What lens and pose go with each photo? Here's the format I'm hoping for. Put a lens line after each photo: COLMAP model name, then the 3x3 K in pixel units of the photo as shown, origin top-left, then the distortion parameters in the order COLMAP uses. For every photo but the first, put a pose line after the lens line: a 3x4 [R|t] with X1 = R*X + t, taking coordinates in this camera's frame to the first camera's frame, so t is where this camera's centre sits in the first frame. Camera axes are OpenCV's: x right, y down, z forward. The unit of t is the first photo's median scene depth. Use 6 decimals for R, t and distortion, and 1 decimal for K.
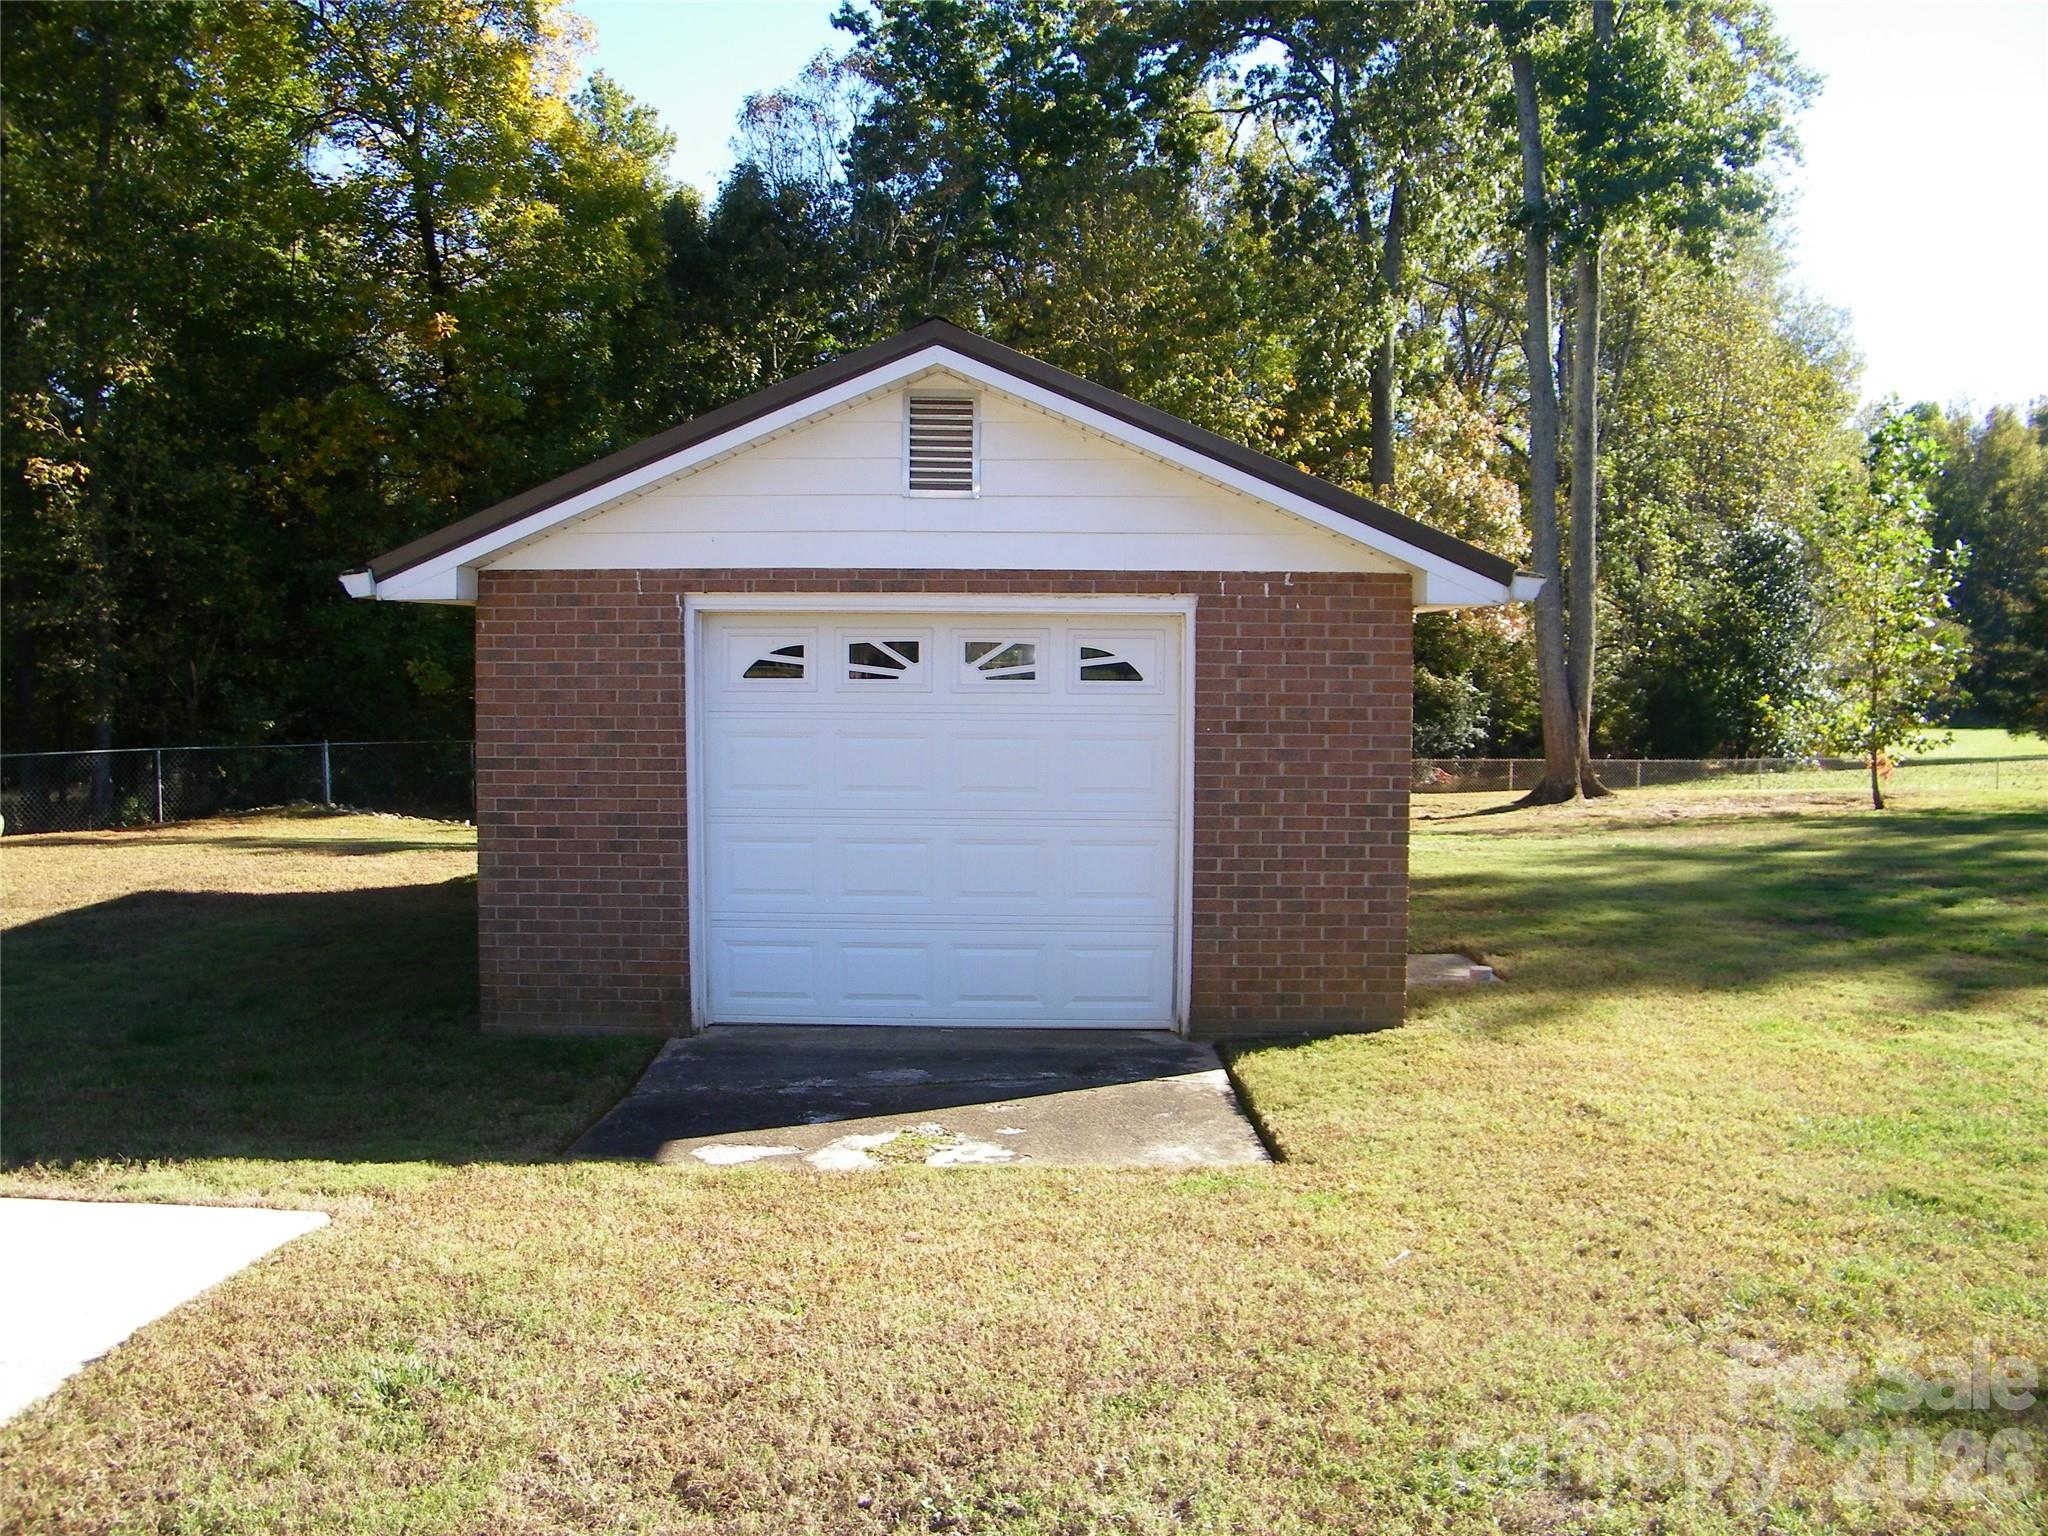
lens RADIAL K [[1661.4, 0, 1017.5], [0, 1661.4, 695.6], [0, 0, 1]] dist [-0.172826, 0.133331]
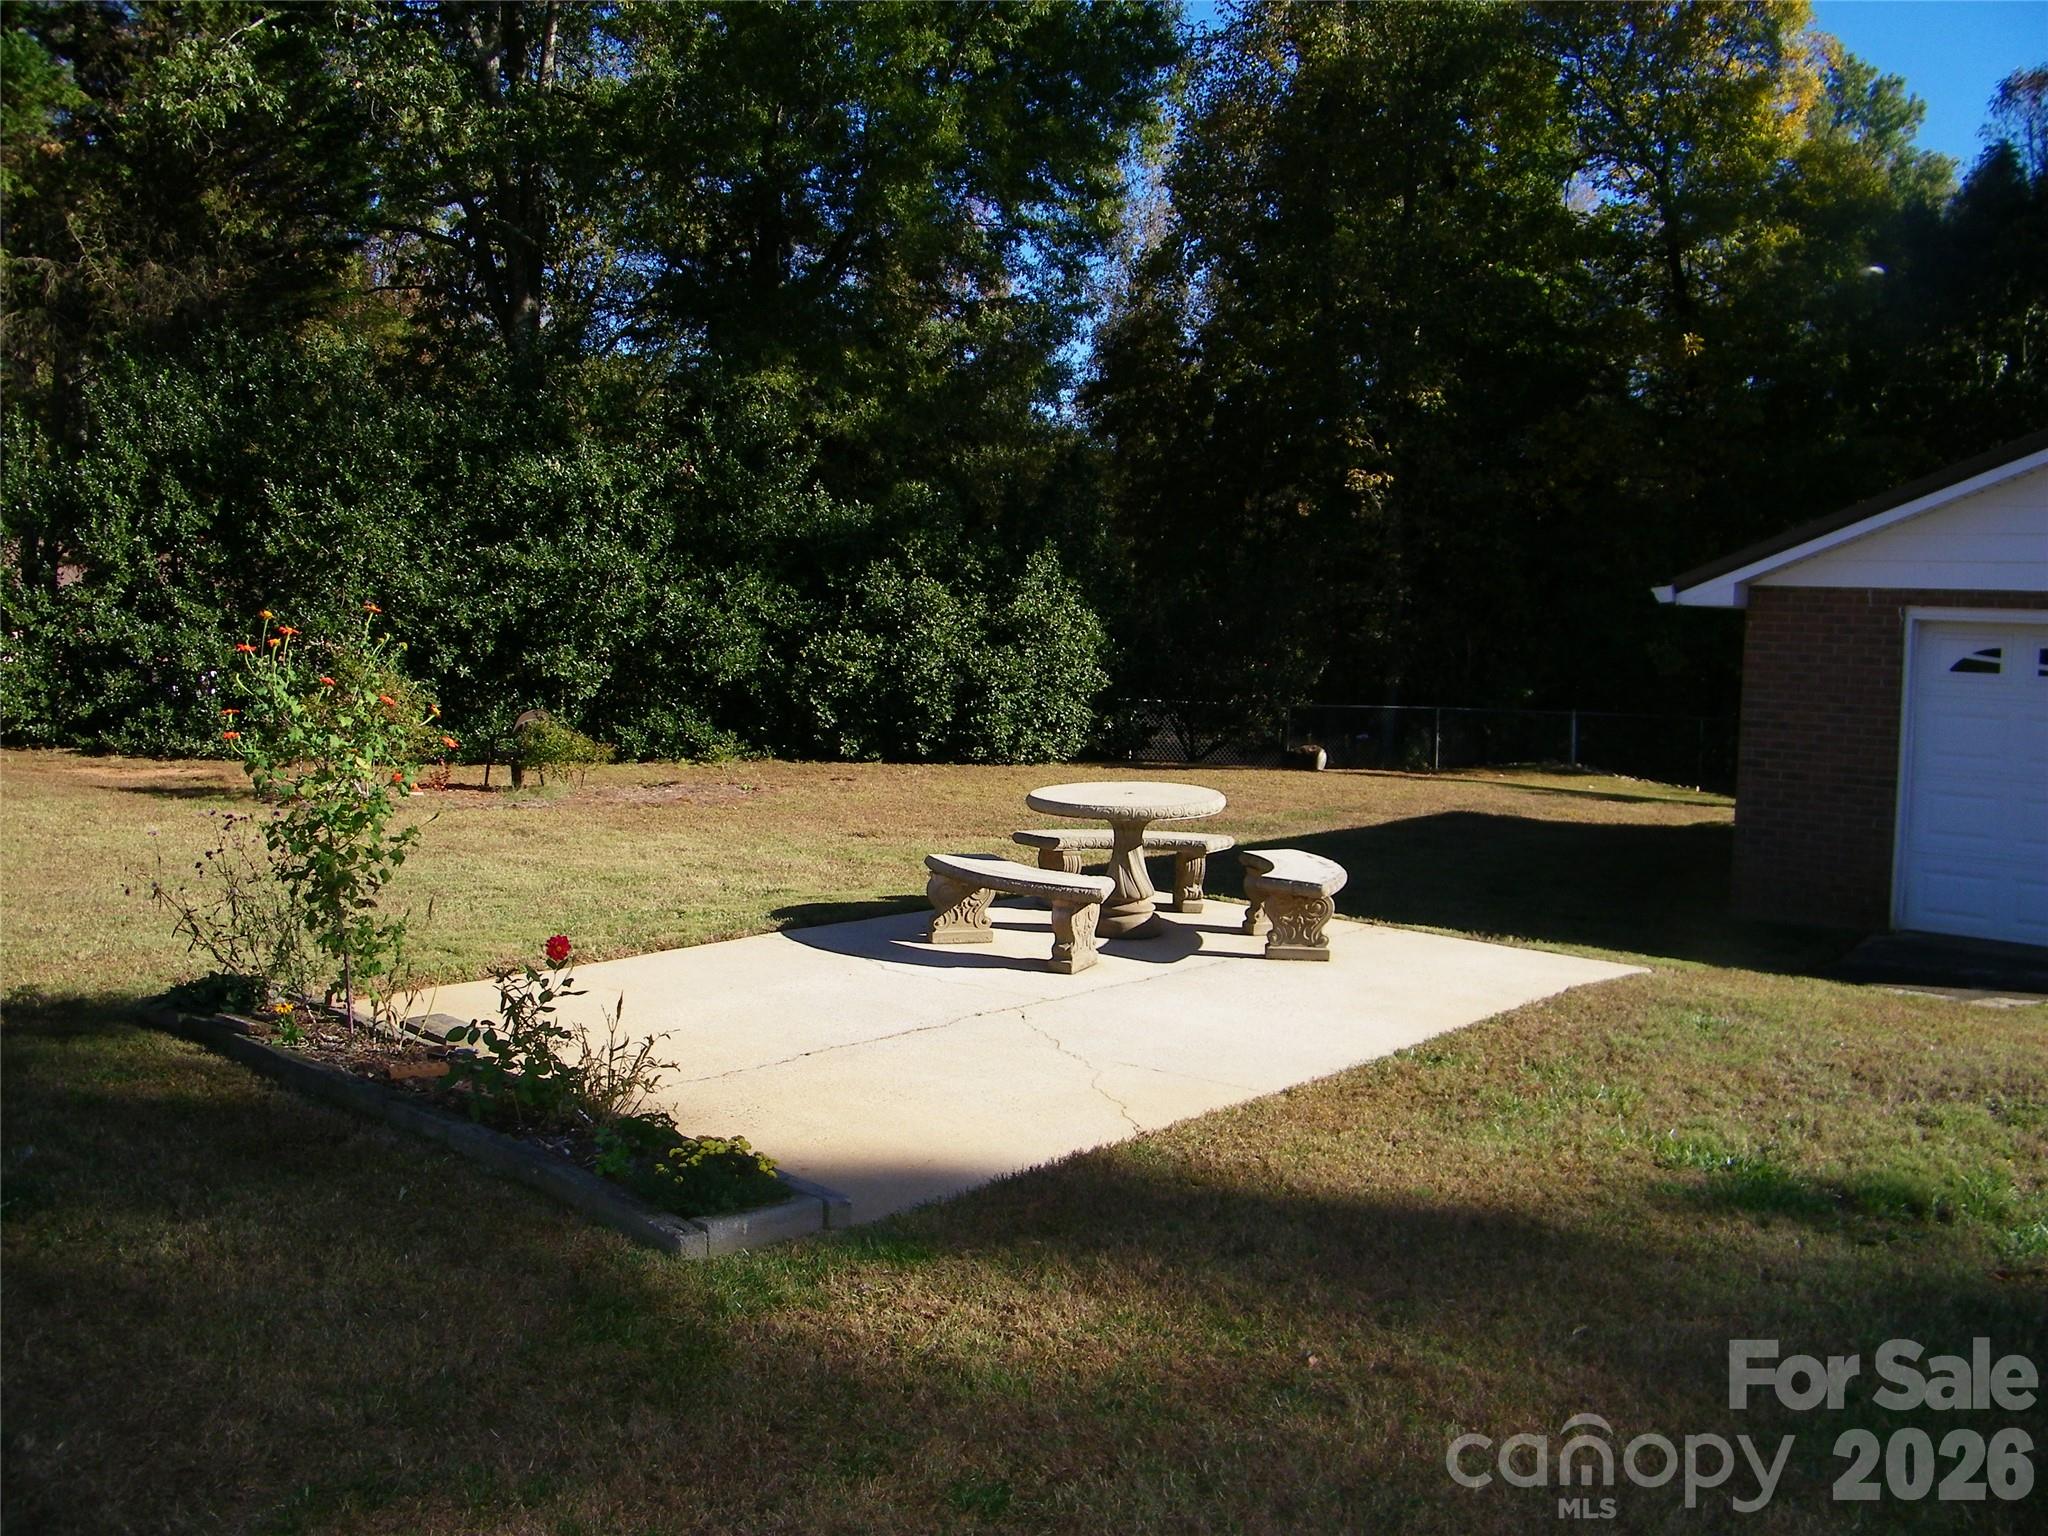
lens RADIAL K [[1661.4, 0, 1017.5], [0, 1661.4, 695.6], [0, 0, 1]] dist [-0.172826, 0.133331]
pose [[0.755516, 0.054789, -0.652836, 0.032516], [-0.046946, 0.998463, 0.029465, 0.001946], [0.653447, 0.008387, 0.756926, -0.144013]]
